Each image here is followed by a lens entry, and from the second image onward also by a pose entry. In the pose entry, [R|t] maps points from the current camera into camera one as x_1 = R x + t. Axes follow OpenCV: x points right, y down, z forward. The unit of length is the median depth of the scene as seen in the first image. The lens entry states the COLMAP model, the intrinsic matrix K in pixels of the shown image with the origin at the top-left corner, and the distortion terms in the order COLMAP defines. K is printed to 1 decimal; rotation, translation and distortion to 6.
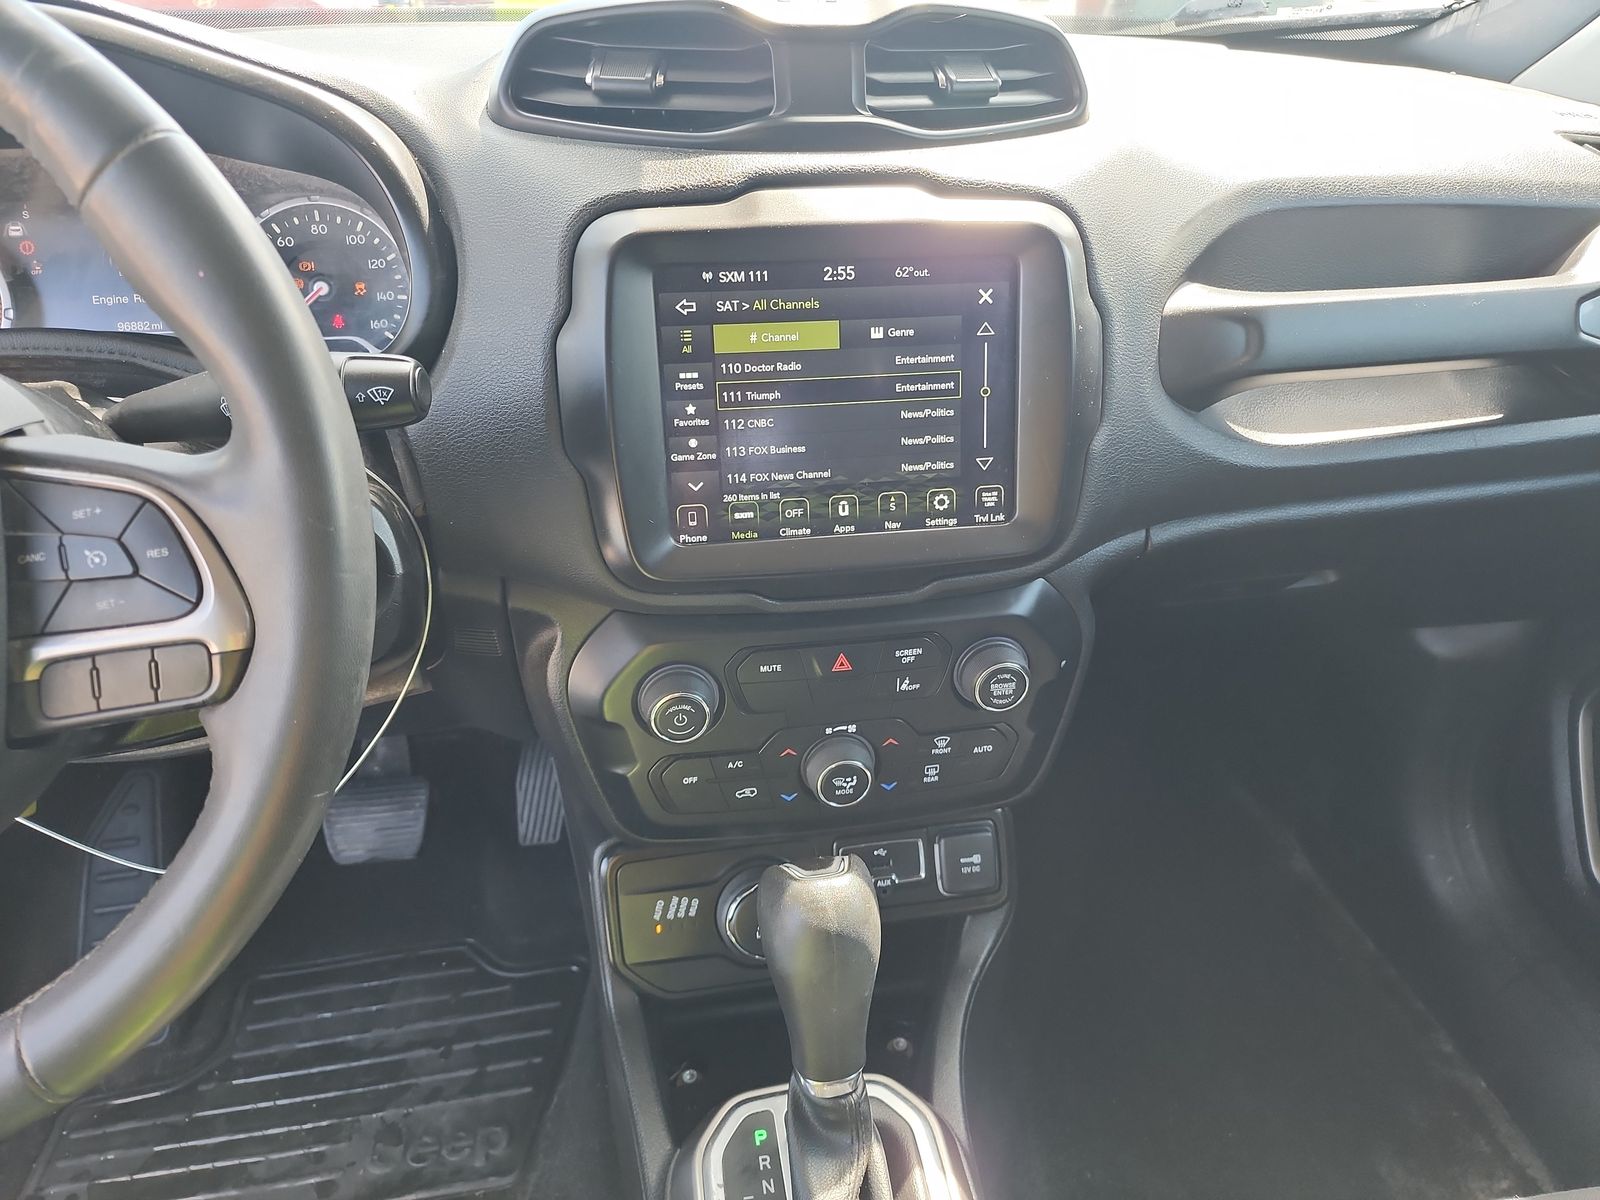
lens RADIAL K [[1076.8, 0, 801.2], [0, 1076.8, 588.3], [0, 0, 1]] dist [0.033339, -0.033034]
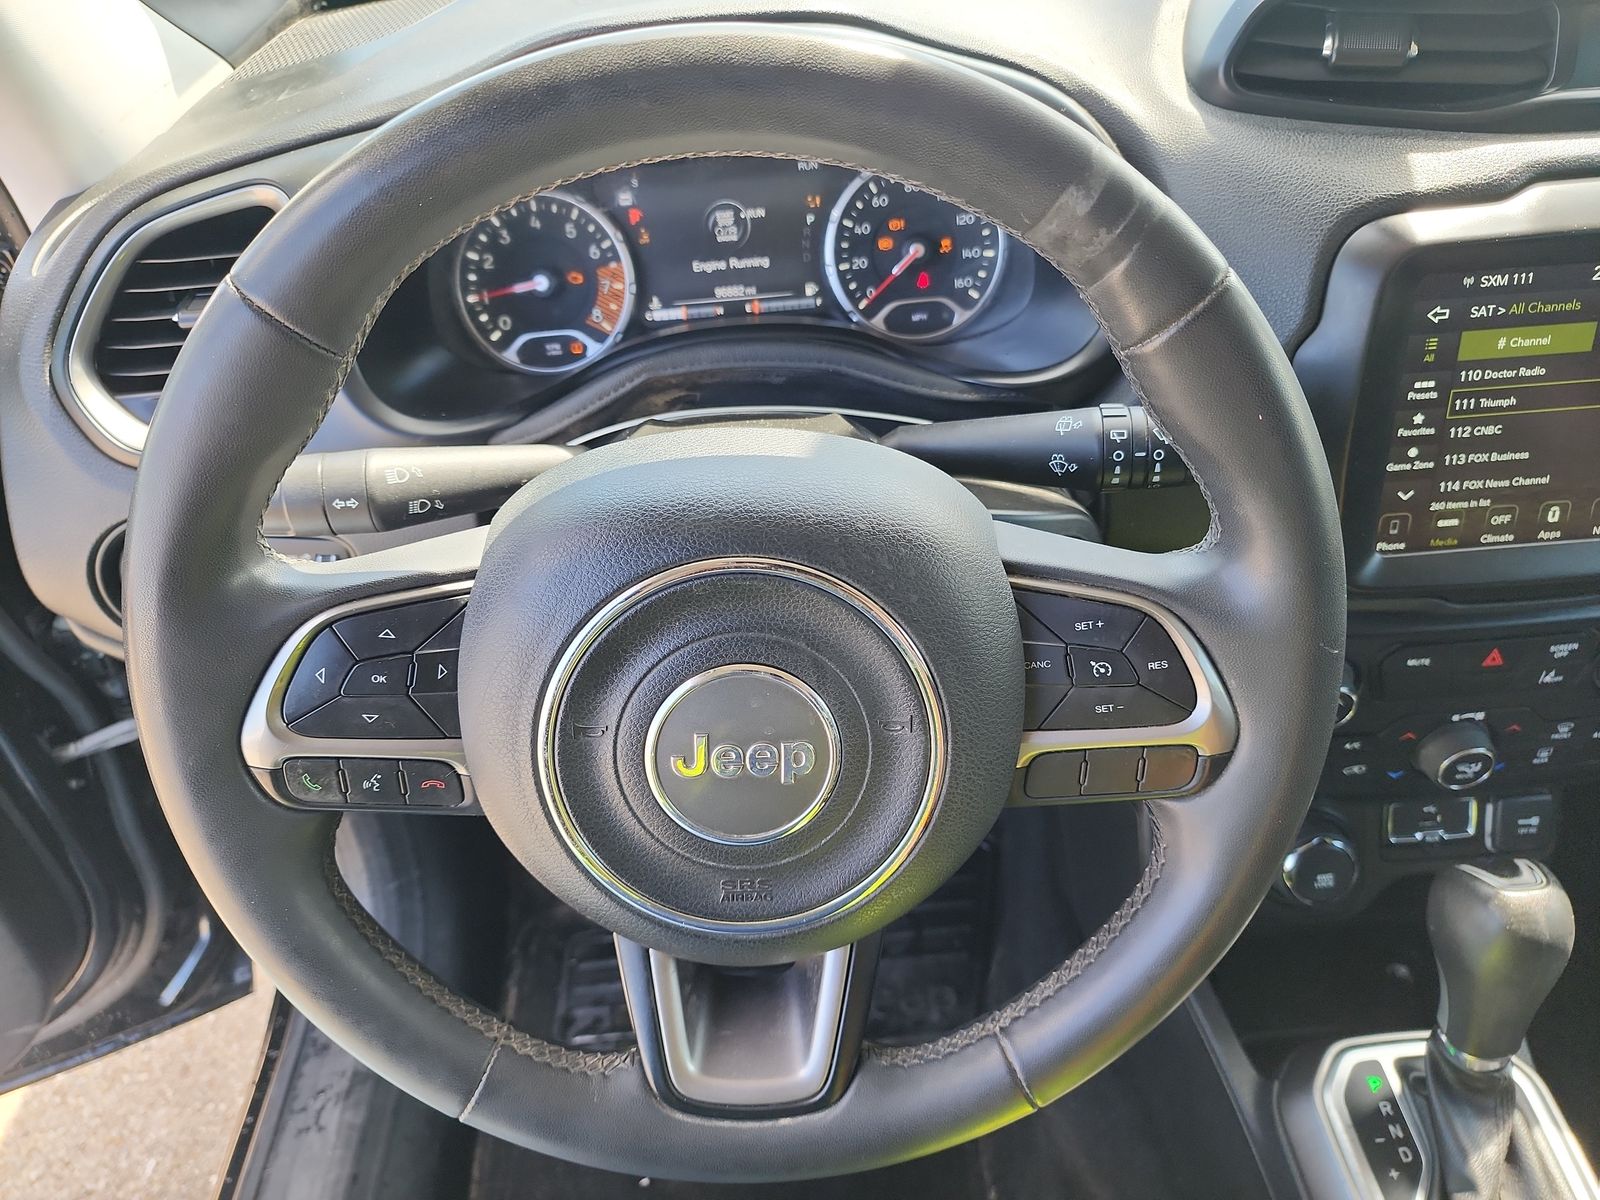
lens RADIAL K [[1076.8, 0, 793.0], [0, 1076.8, 599.3], [0, 0, 1]] dist [0.033339, -0.033034]
pose [[0.989512, 0.029237, -0.141460, -0.507234], [-0.001526, 0.981364, 0.192152, -0.191057], [0.144442, -0.189921, 0.971116, -0.050501]]
